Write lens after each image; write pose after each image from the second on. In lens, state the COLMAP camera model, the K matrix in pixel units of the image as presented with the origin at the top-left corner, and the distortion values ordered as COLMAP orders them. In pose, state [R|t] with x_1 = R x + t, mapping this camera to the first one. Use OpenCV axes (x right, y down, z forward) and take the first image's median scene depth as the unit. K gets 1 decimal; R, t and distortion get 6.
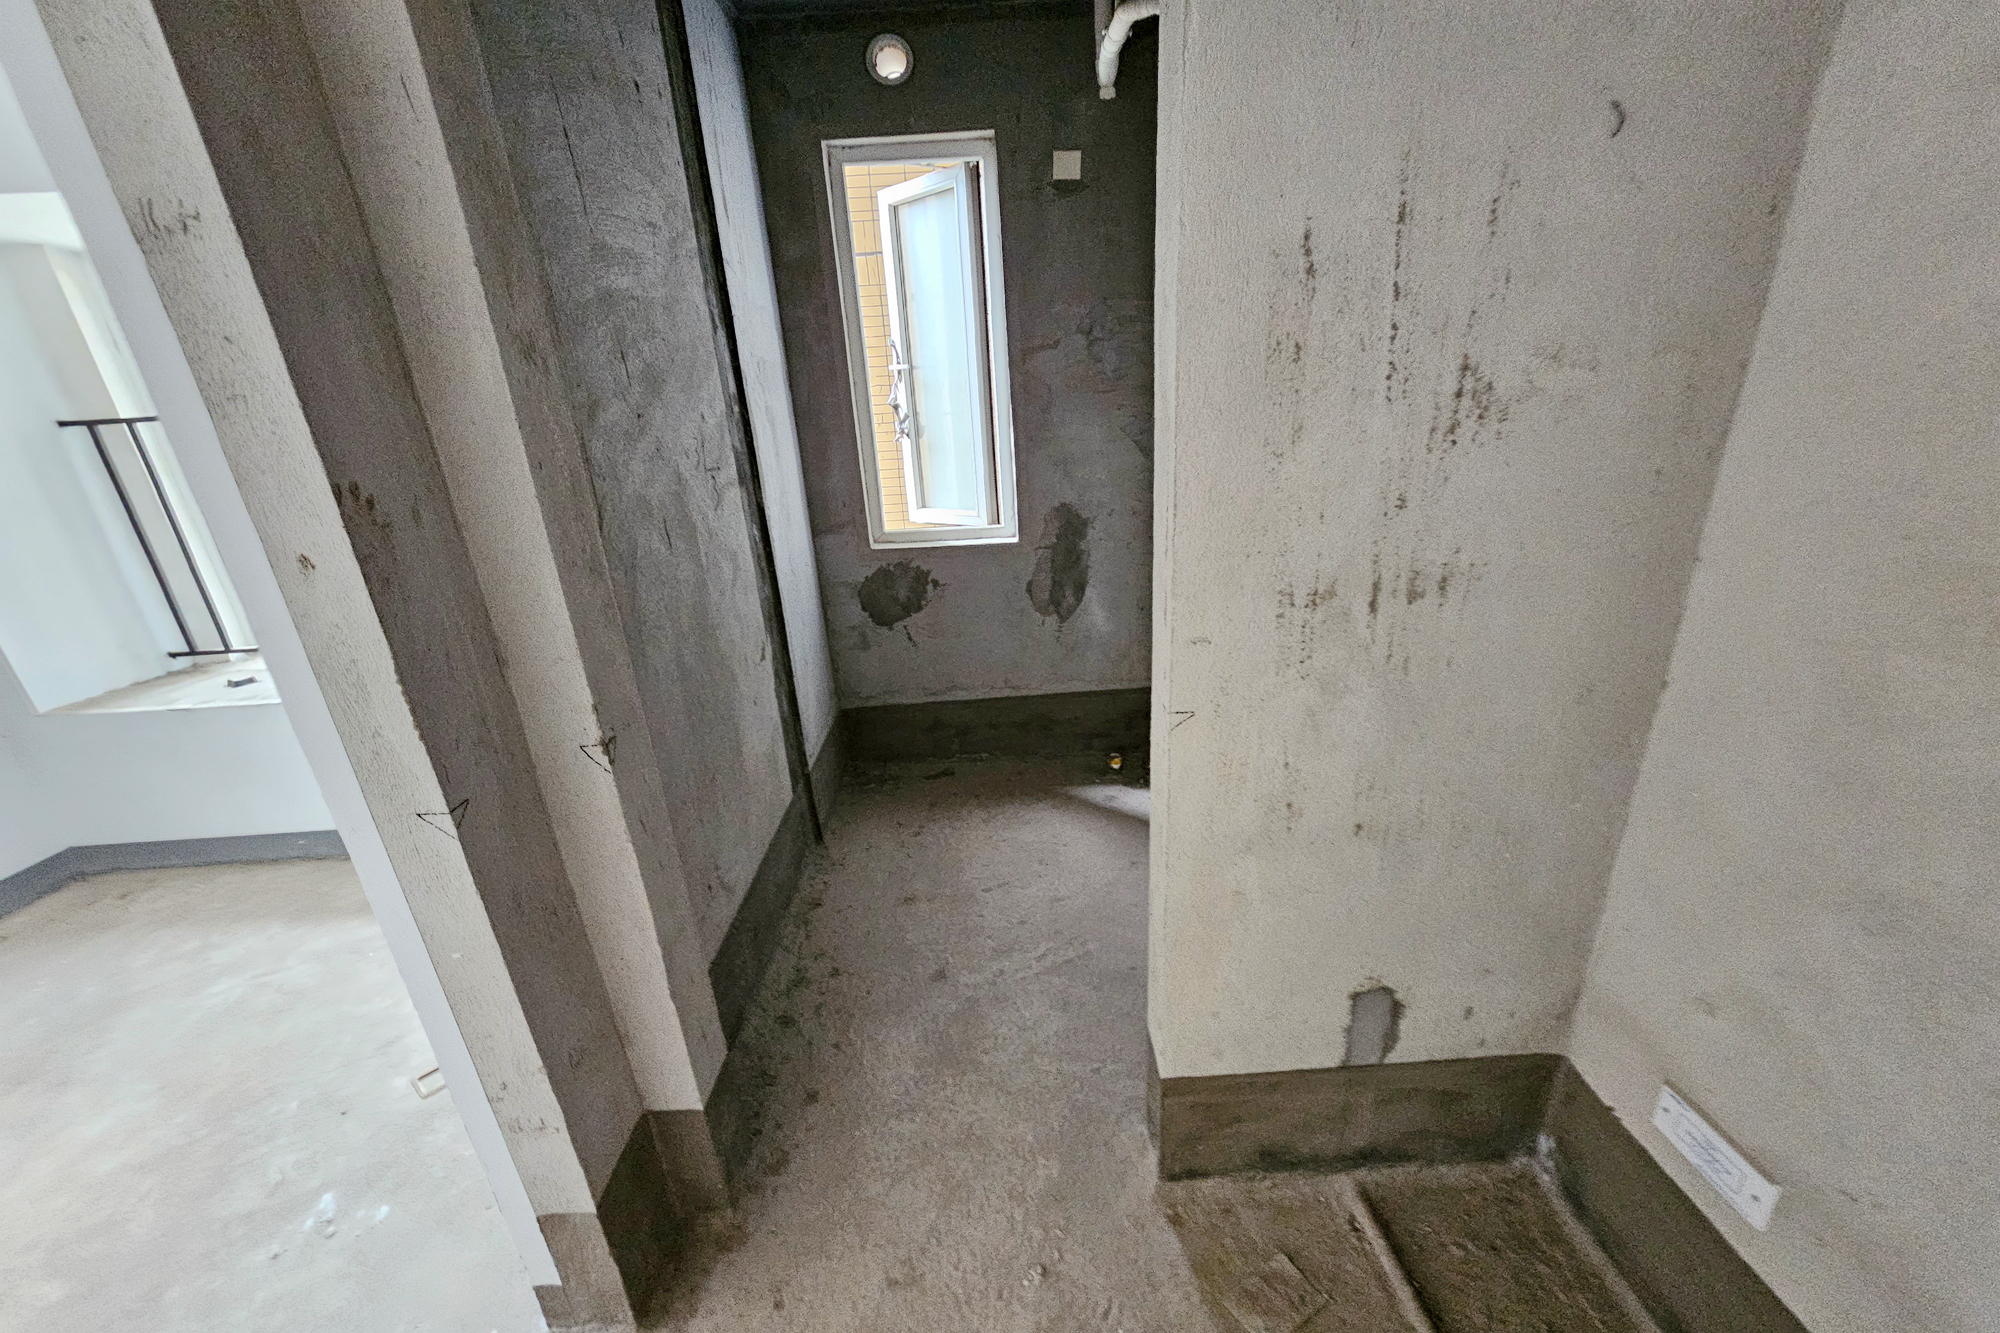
lens RADIAL K [[819.1, 0, 1012.2], [0, 819.1, 718.1], [0, 0, 1]] dist [-0.004254, 0.001812]
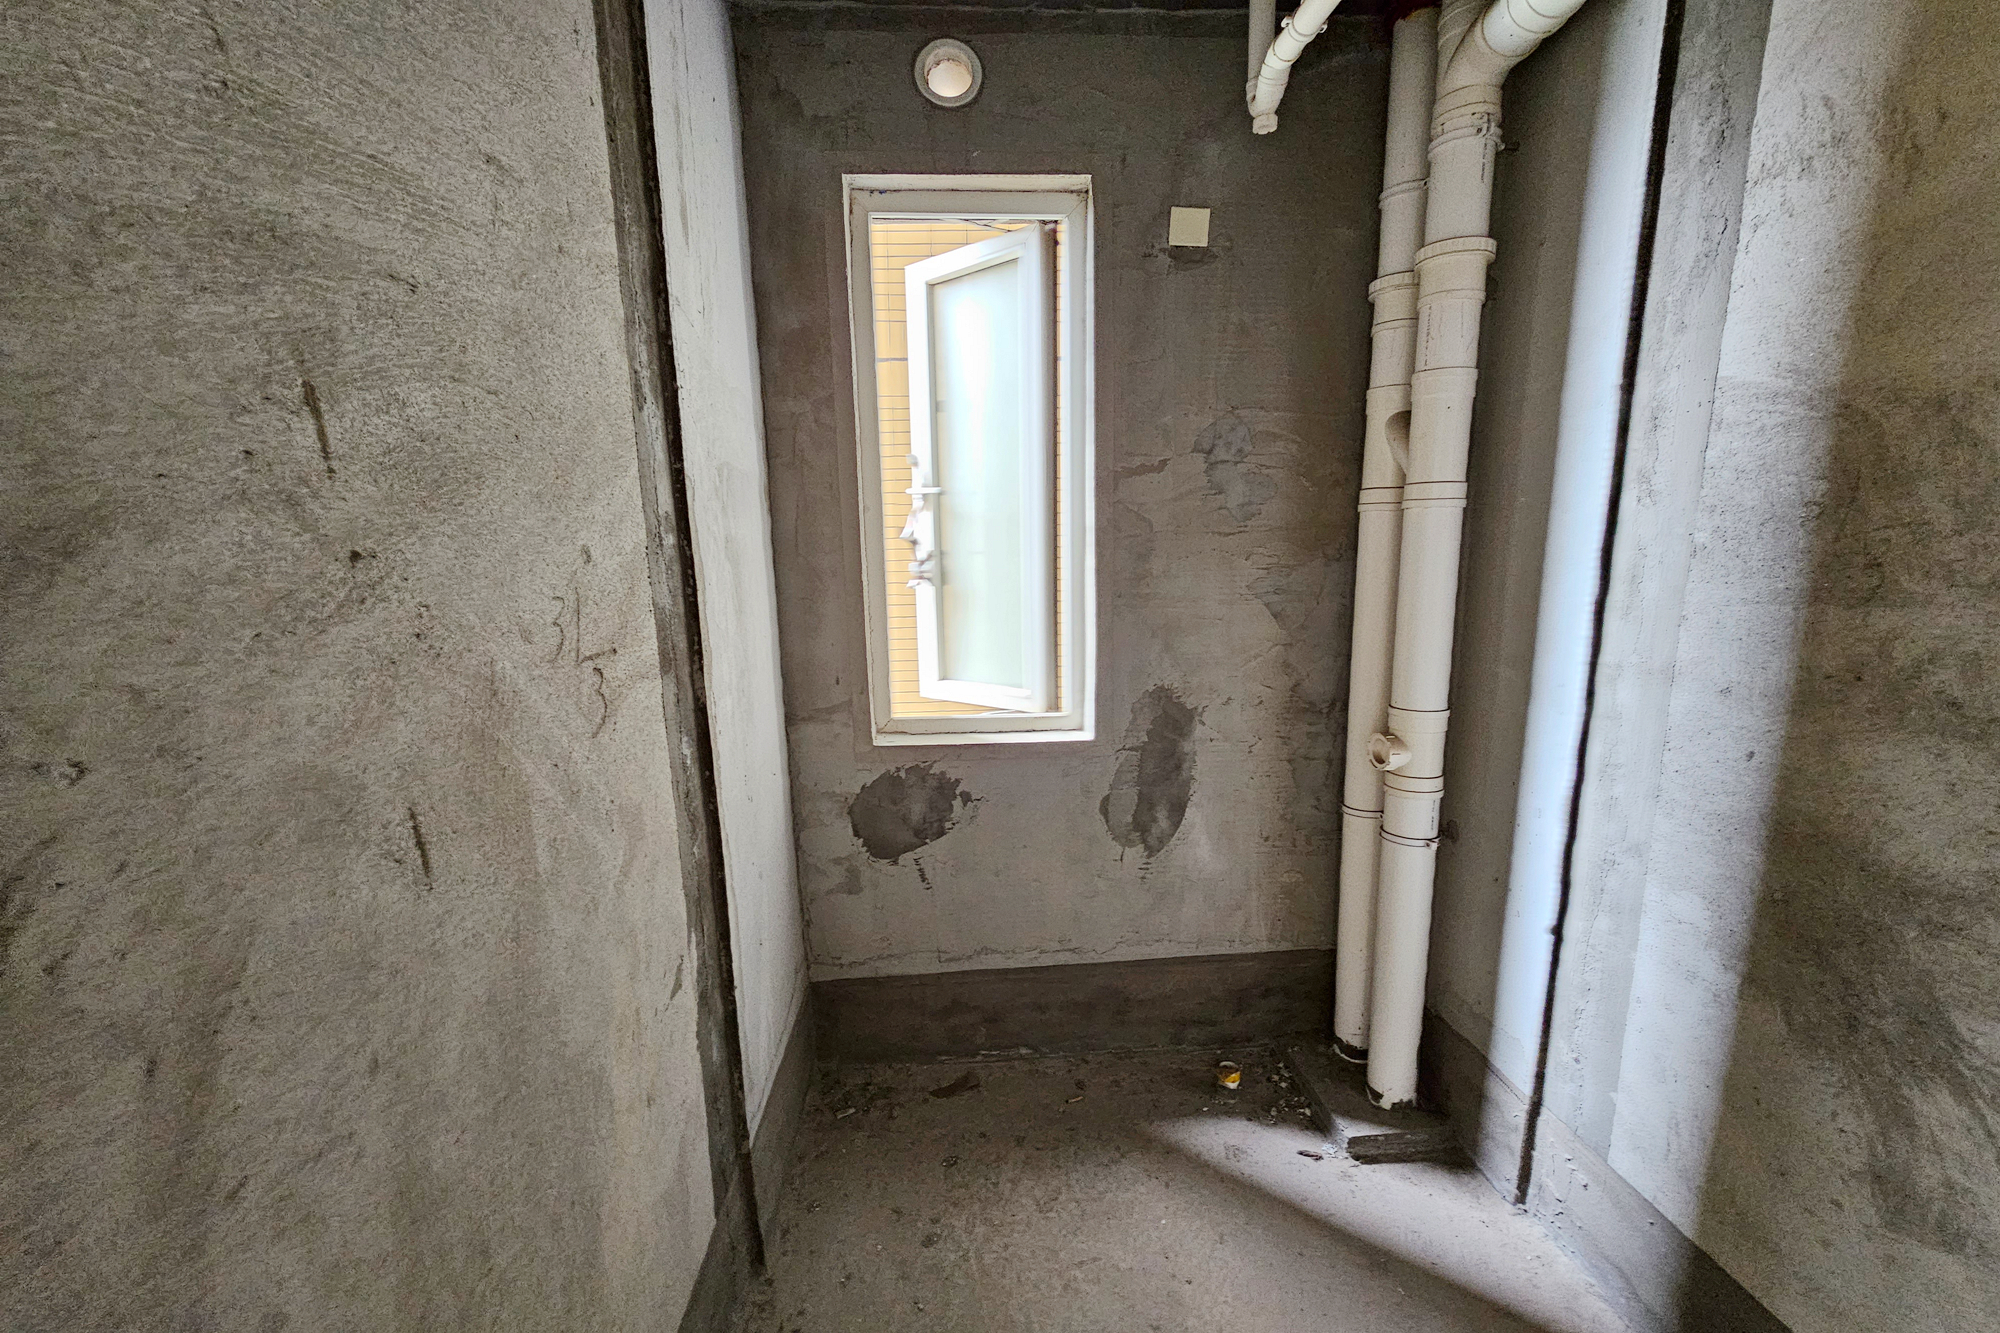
lens RADIAL K [[819.1, 0, 1001.2], [0, 819.1, 688.1], [0, 0, 1]] dist [-0.004254, 0.001812]
pose [[0.999003, 0.031738, 0.031380, -0.104114], [-0.025386, 0.982340, -0.185373, -0.150802], [-0.036709, 0.184392, 0.982167, 0.385219]]
